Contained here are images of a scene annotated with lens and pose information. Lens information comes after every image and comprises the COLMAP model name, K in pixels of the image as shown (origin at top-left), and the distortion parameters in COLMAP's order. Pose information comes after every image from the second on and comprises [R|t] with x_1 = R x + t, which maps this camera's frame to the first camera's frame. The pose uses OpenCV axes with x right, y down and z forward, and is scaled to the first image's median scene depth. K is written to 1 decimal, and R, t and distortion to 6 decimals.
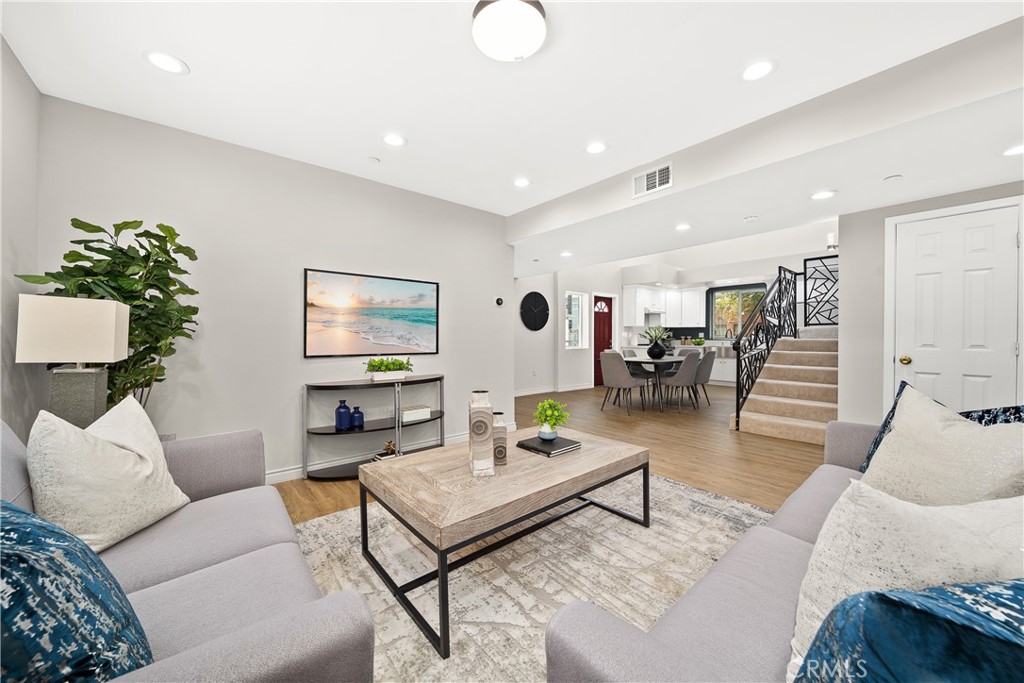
lens RADIAL K [[371.0, 0, 512.0], [0, 371.0, 341.5], [0, 0, 1]] dist [0.000333, 0.000027]
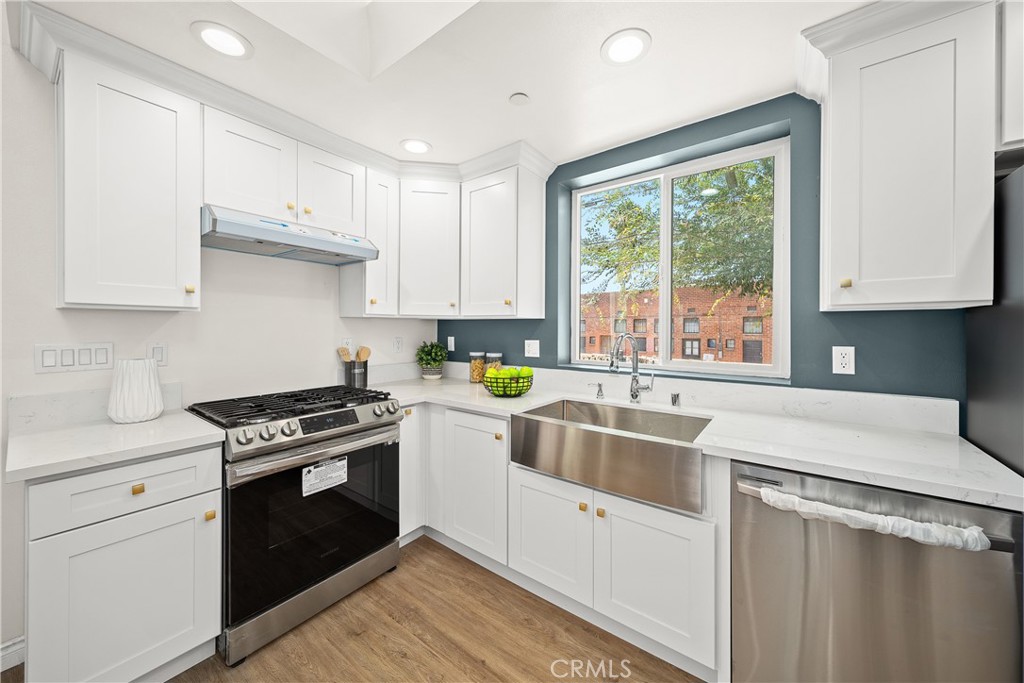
lens RADIAL K [[364.7, 0, 511.3], [0, 364.7, 330.5], [0, 0, 1]] dist [0.000525, 0.000060]
pose [[0.976650, 0.004939, 0.214781, 0.473950], [-0.003671, 0.999973, -0.006304, -0.030110], [-0.214806, 0.005369, 0.976642, 0.810539]]
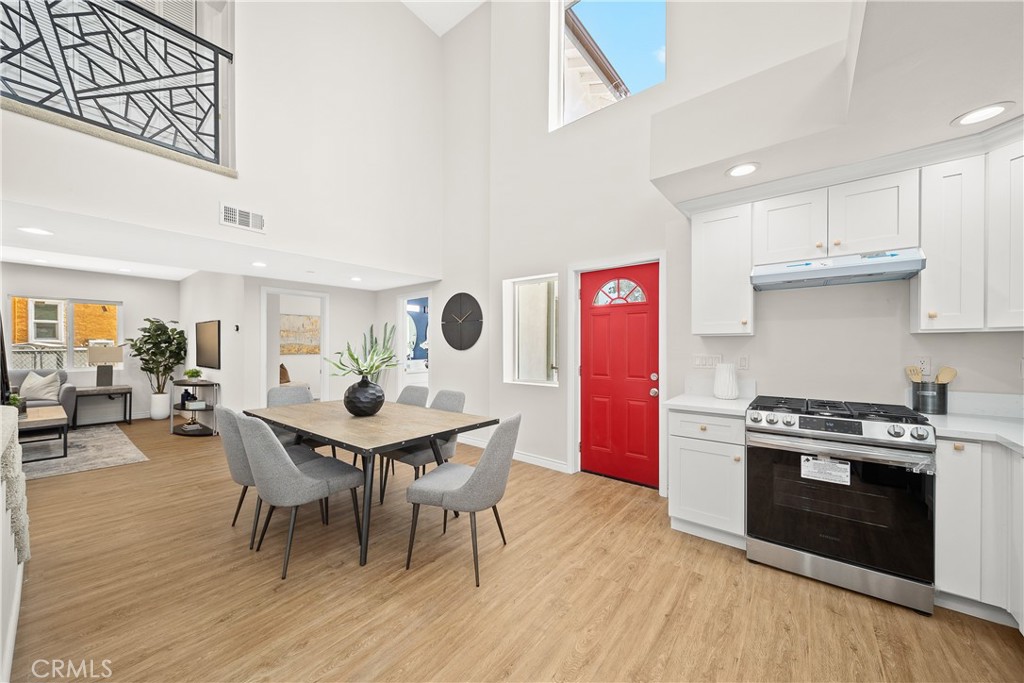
lens RADIAL K [[371.0, 0, 512.0], [0, 371.0, 341.5], [0, 0, 1]] dist [0.000333, 0.000027]
pose [[0.191346, -0.008384, -0.981487, 0.616320], [-0.008263, 0.999914, -0.010152, -0.031049], [0.981488, 0.010052, 0.191260, 0.781294]]
